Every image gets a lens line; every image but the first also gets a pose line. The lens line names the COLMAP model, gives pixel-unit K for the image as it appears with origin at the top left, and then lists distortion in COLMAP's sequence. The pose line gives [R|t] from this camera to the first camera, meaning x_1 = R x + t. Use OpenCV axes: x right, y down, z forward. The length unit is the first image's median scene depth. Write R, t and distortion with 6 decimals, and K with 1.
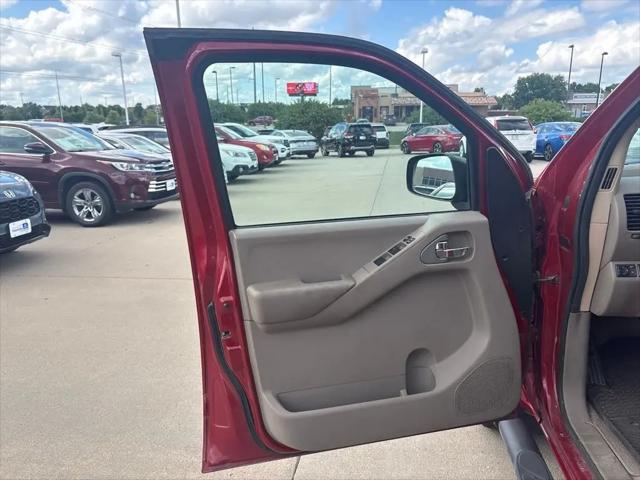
lens RADIAL K [[483.5, 0, 321.5], [0, 483.5, 236.3], [0, 0, 1]] dist [0.036174, -0.039559]
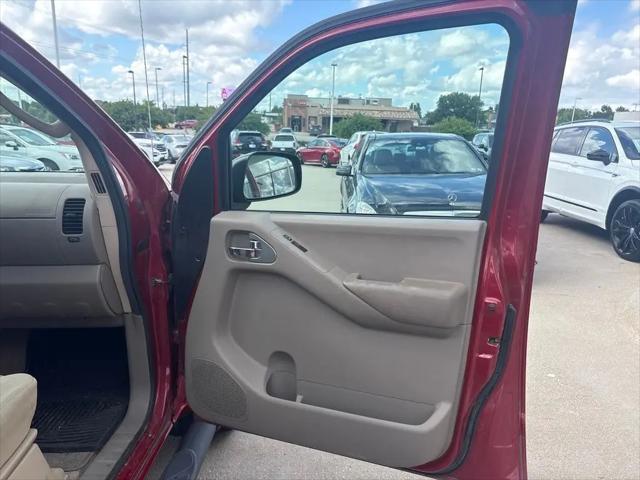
lens RADIAL K [[485.1, 0, 320.7], [0, 485.1, 241.5], [0, 0, 1]] dist [0.020317, -0.019500]
pose [[0.993042, 0.020124, 0.116026, 0.104228], [-0.019341, 0.999782, -0.007871, 0.000288], [-0.116159, 0.005572, 0.993215, -0.016642]]
